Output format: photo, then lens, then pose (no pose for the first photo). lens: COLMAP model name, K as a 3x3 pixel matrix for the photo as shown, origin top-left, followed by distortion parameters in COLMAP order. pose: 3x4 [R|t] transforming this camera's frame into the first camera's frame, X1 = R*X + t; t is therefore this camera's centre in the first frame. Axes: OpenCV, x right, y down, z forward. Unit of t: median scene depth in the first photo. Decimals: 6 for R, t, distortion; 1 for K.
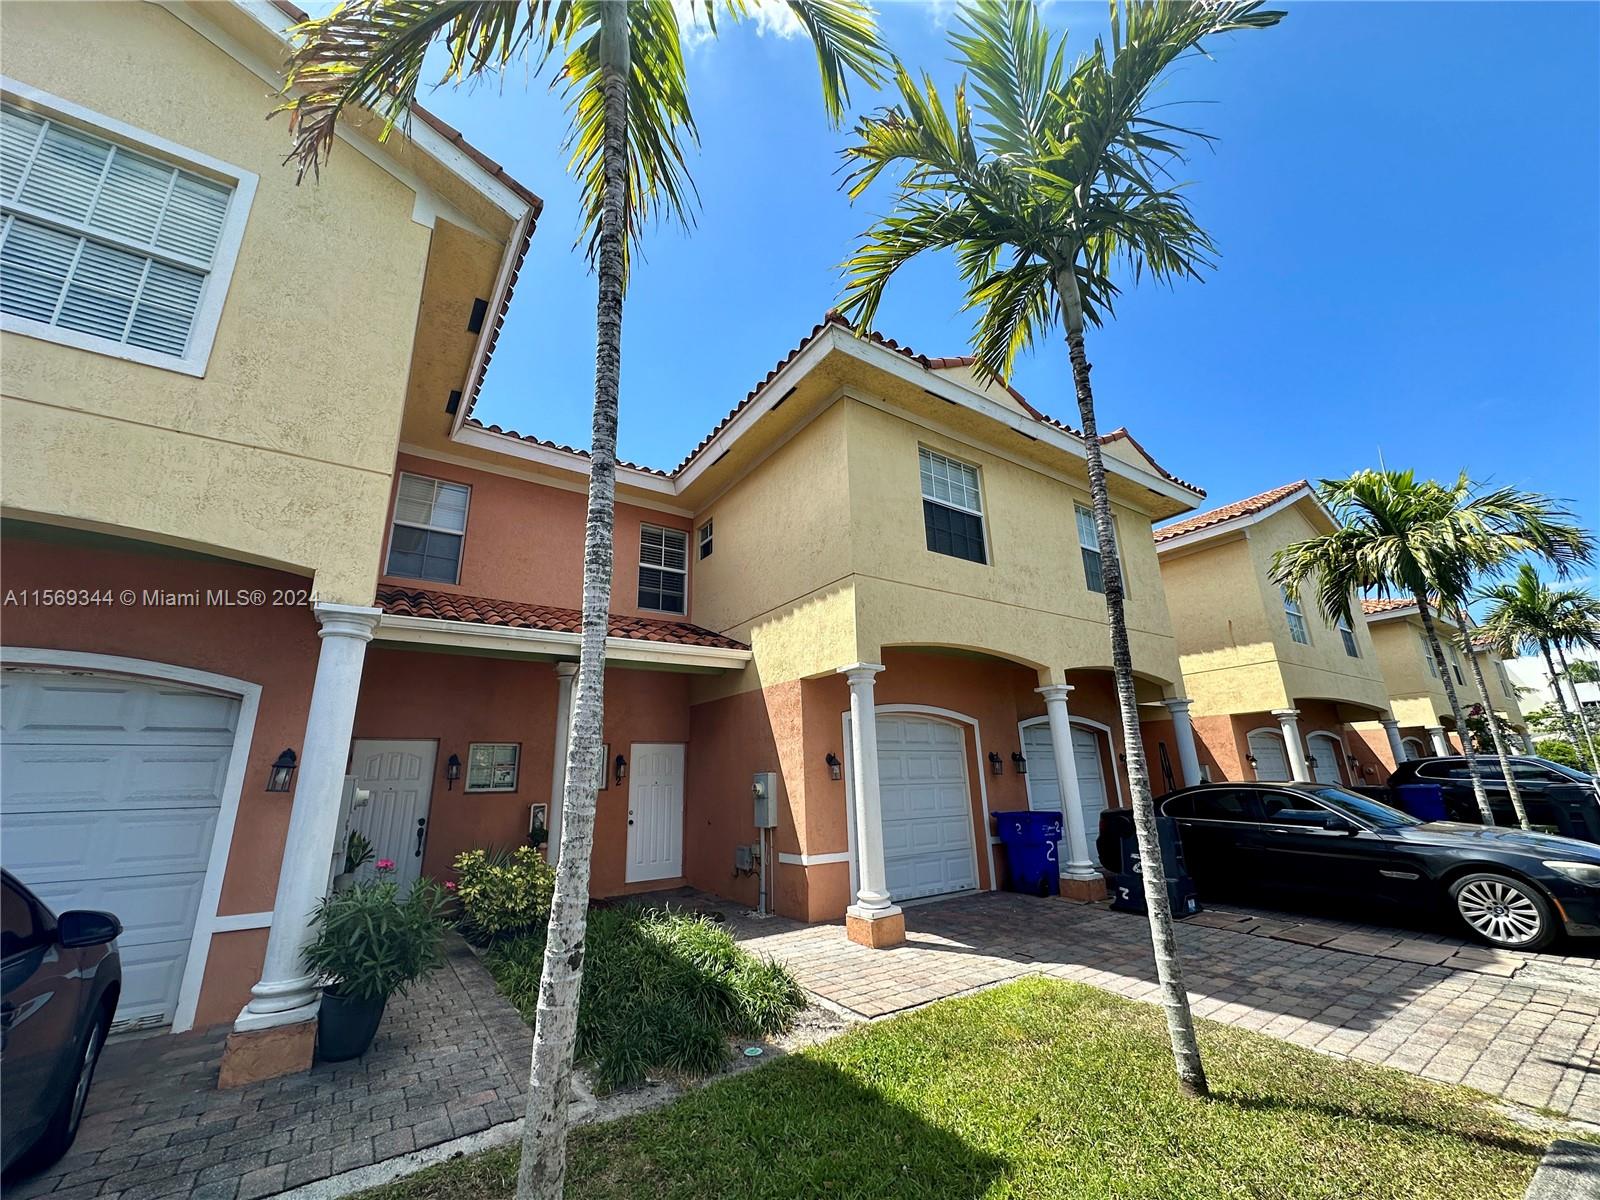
lens RADIAL K [[638.1, 0, 797.0], [0, 638.1, 601.8], [0, 0, 1]] dist [-0.003812, 0.000752]
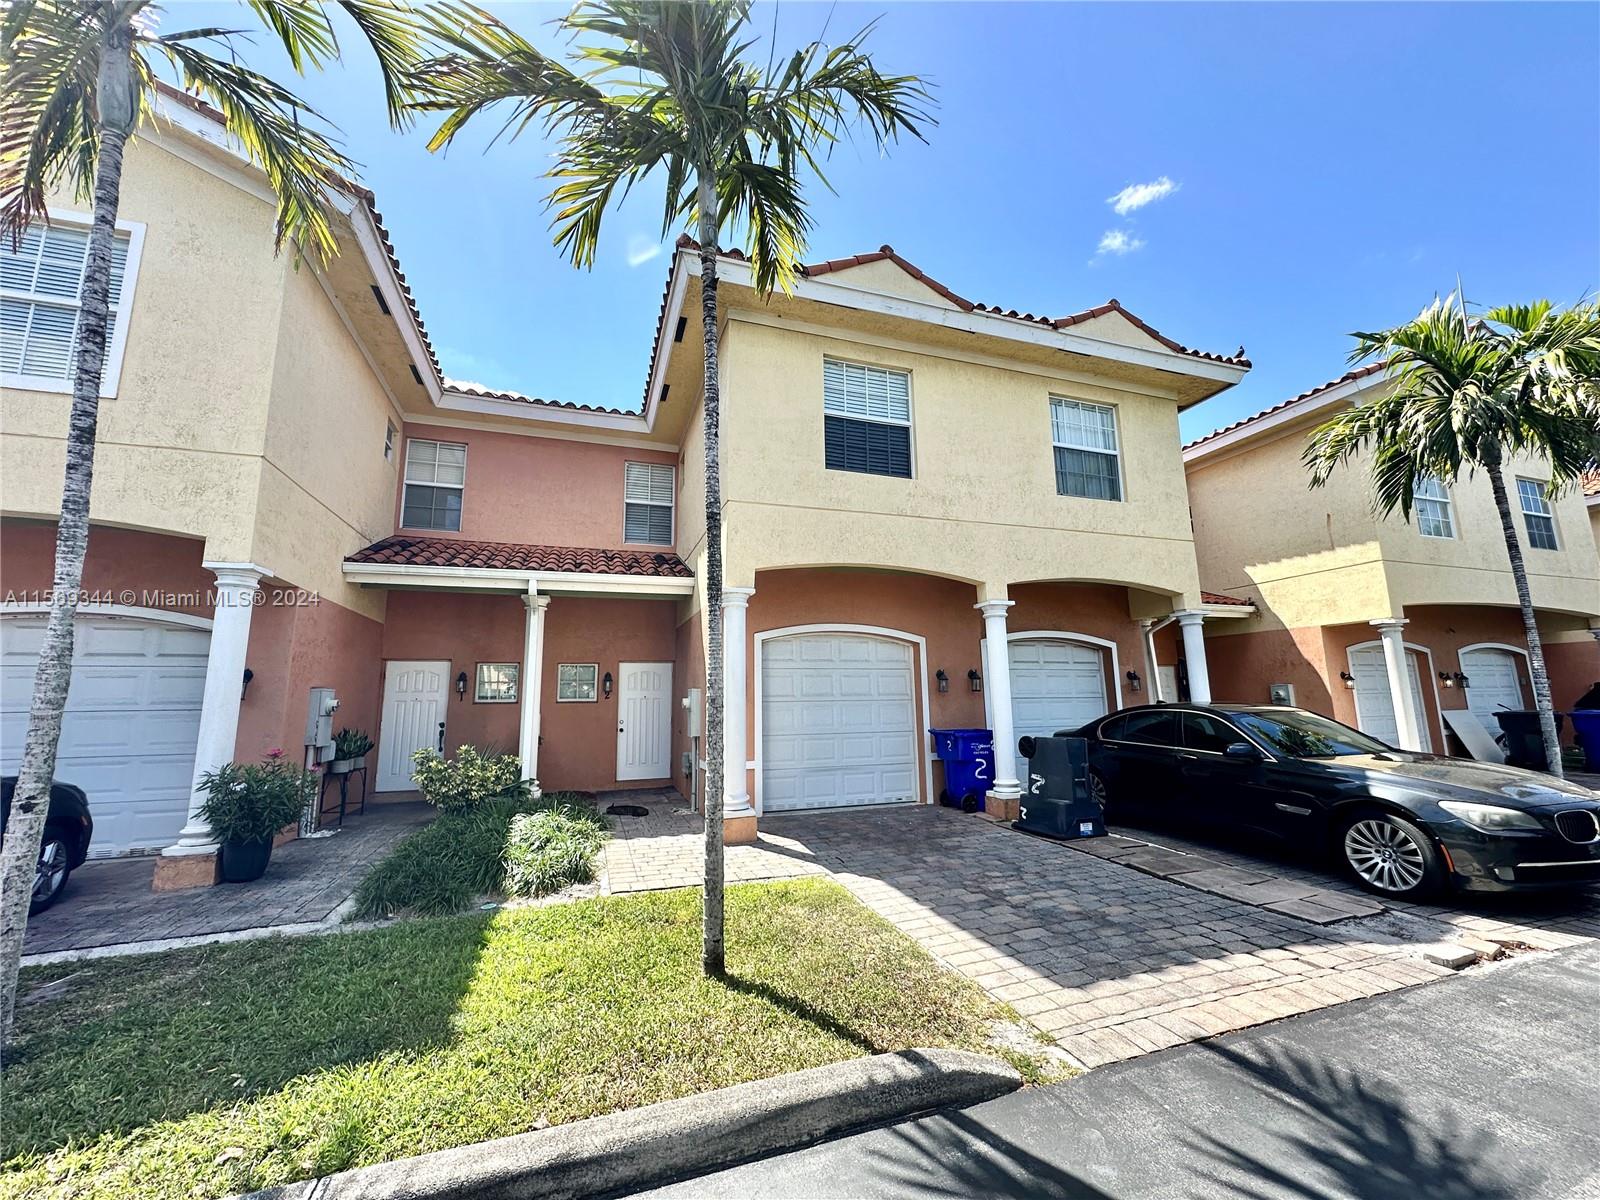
lens RADIAL K [[638.1, 0, 801.6], [0, 638.1, 602.6], [0, 0, 1]] dist [-0.003812, 0.000752]
pose [[0.962426, -0.029010, -0.269990, 0.402704], [0.063224, 0.990891, 0.118905, 0.003249], [0.264081, -0.131507, 0.955493, 0.021925]]
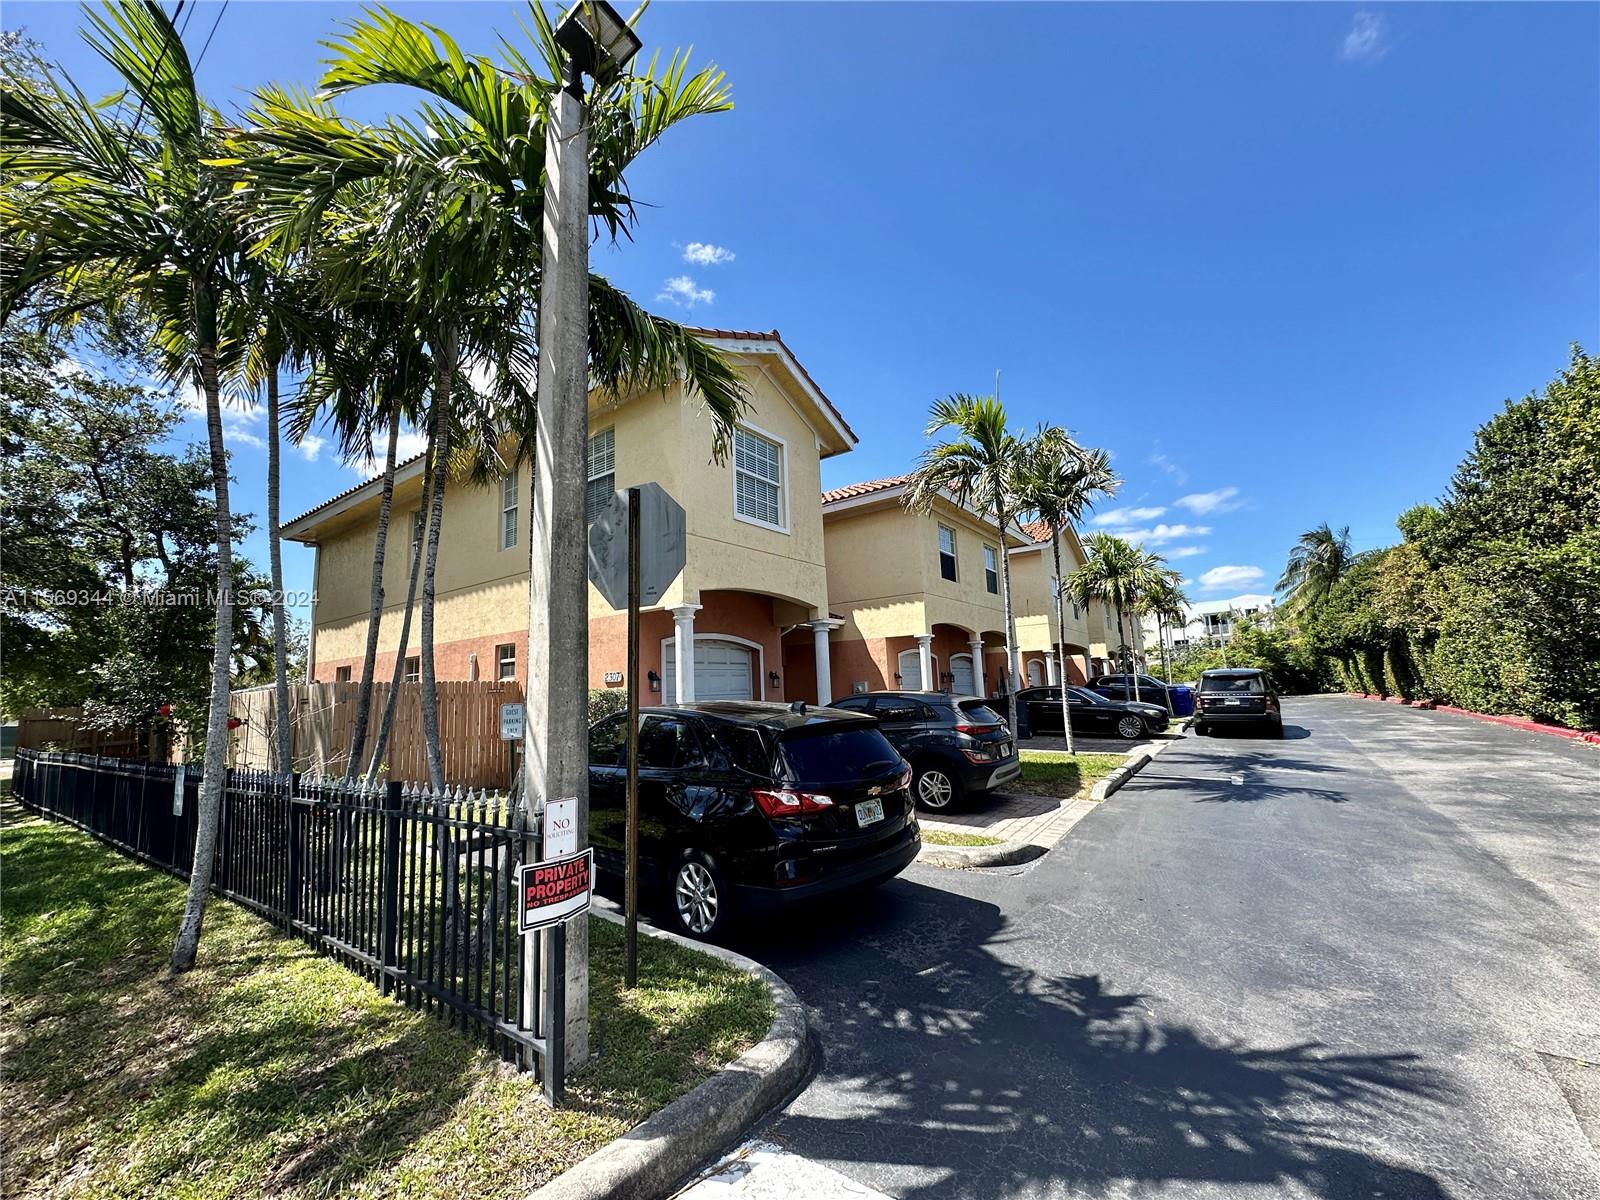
lens RADIAL K [[638.1, 0, 792.6], [0, 638.1, 599.3], [0, 0, 1]] dist [-0.003812, 0.000752]
pose [[0.941951, 0.045135, 0.332704, -0.899734], [-0.087571, 0.989651, 0.113675, -0.194968], [-0.324130, -0.136212, 0.936155, -0.769650]]
